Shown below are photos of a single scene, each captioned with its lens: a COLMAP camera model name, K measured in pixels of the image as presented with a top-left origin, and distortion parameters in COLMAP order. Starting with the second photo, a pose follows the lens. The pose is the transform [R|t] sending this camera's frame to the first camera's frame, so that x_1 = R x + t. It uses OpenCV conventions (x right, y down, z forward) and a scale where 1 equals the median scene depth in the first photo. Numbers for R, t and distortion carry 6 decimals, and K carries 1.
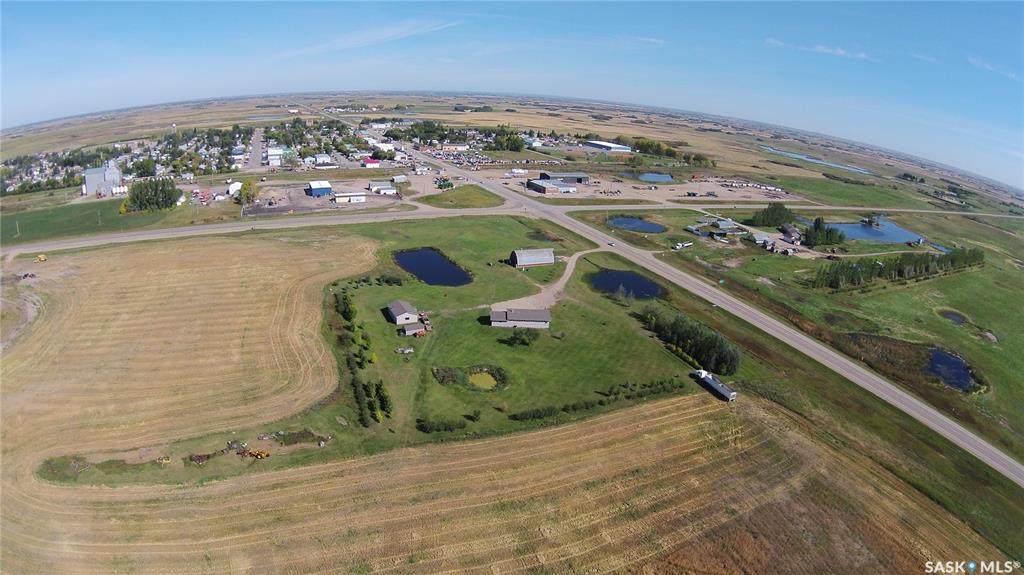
lens RADIAL K [[909.1, 0, 512.9], [0, 909.1, 283.8], [0, 0, 1]] dist [-0.831297, 0.547675]
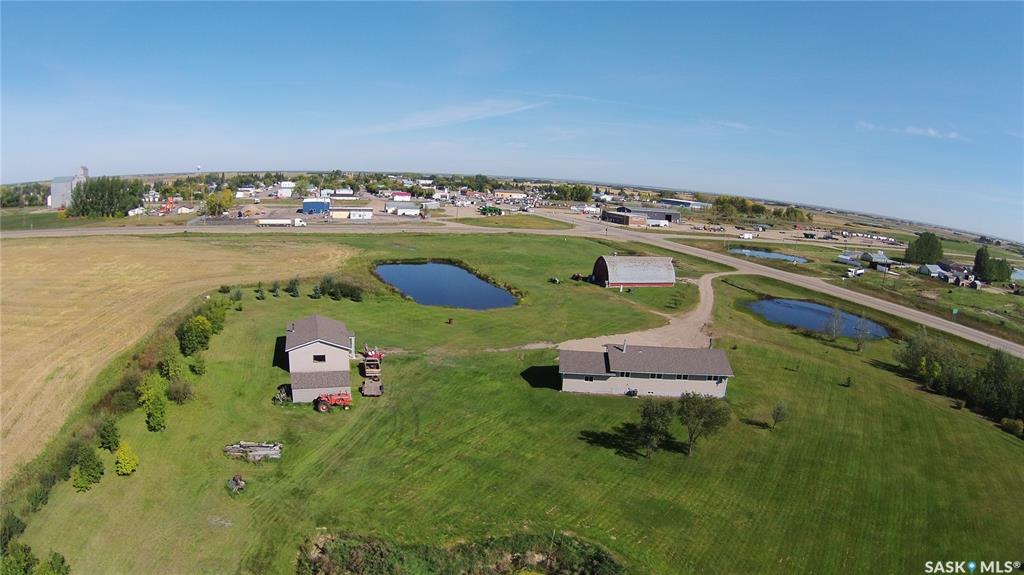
lens RADIAL K [[909.1, 0, 512.9], [0, 909.1, 283.8], [0, 0, 1]] dist [-0.831297, 0.547675]
pose [[0.997509, 0.029176, -0.064224, -0.017804], [-0.035088, 0.995053, -0.092940, 0.031804], [0.061195, 0.094962, 0.993598, 0.552999]]
